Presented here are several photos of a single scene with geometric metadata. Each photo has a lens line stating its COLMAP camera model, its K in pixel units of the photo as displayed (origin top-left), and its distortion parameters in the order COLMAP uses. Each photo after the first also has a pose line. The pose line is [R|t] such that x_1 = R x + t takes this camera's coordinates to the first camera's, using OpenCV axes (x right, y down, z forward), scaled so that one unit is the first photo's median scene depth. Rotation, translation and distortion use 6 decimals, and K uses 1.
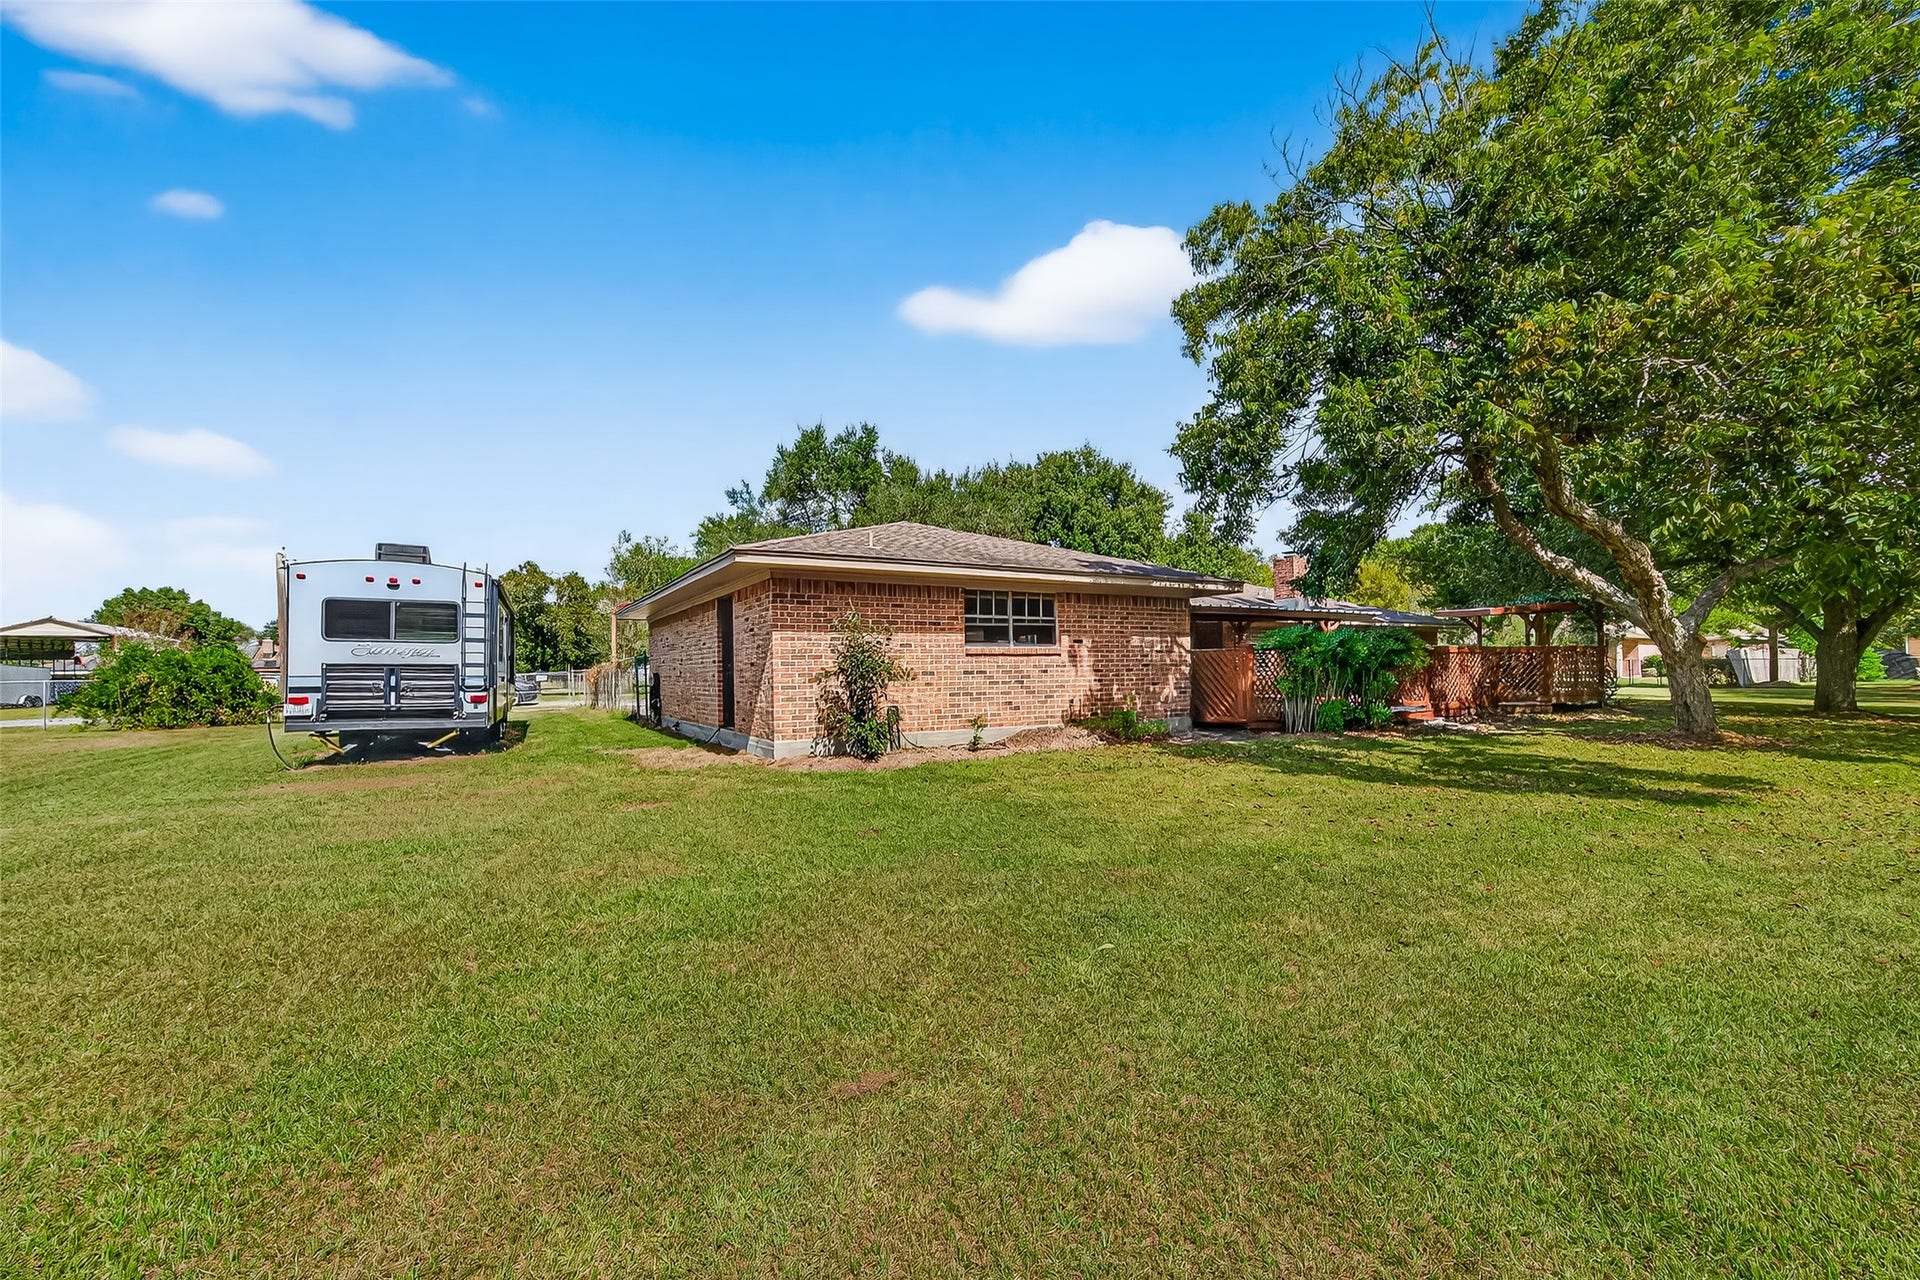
lens RADIAL K [[785.0, 0, 960.6], [0, 785.0, 682.9], [0, 0, 1]] dist [0.001523, 0.000377]
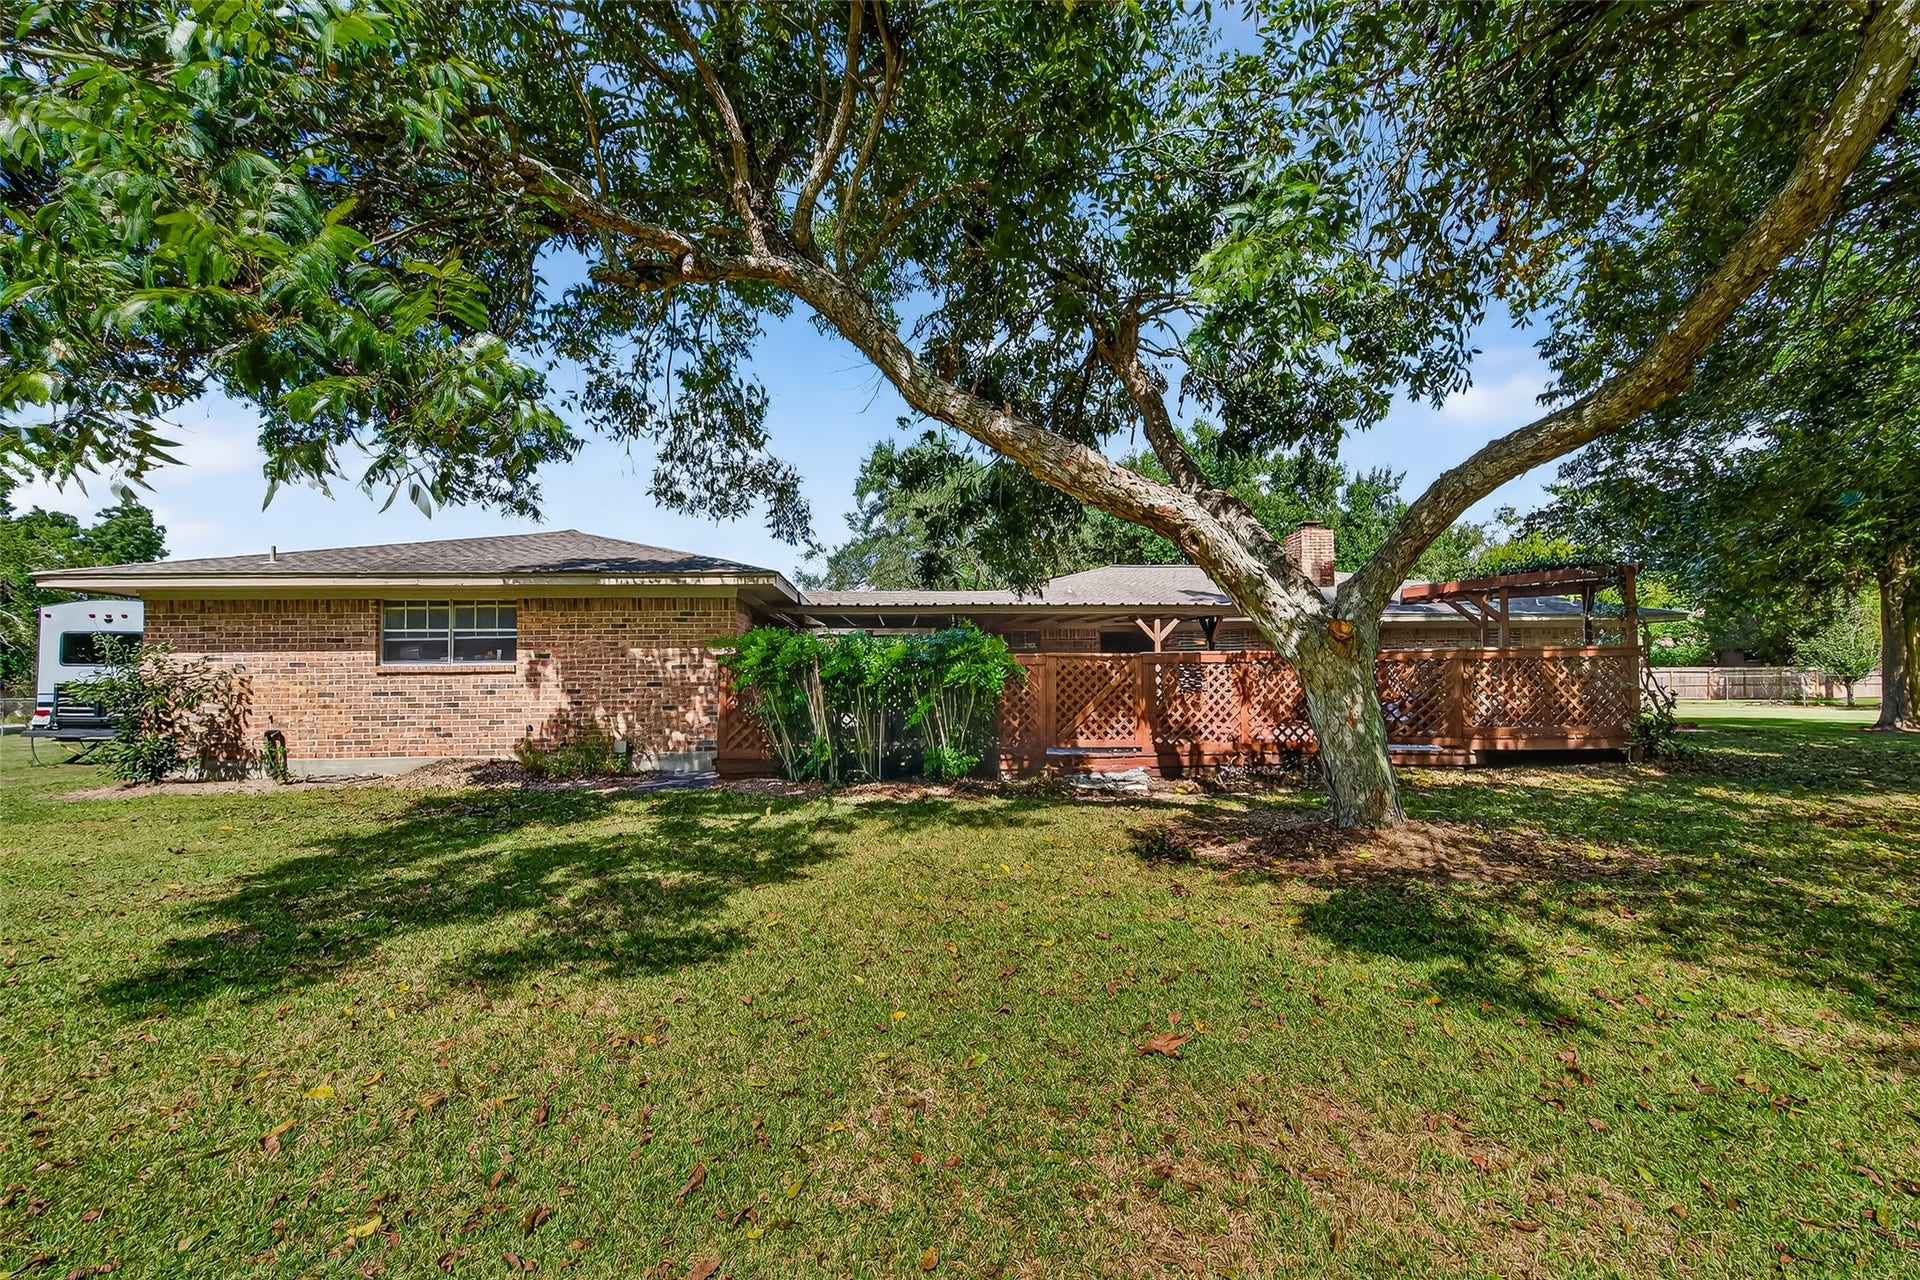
lens RADIAL K [[785.0, 0, 960.6], [0, 785.0, 682.9], [0, 0, 1]] dist [0.001523, 0.000377]
pose [[0.891889, -0.000163, -0.452254, 0.973977], [-0.005461, 0.999923, -0.011131, -0.018718], [0.452221, 0.012398, 0.891820, 0.483836]]
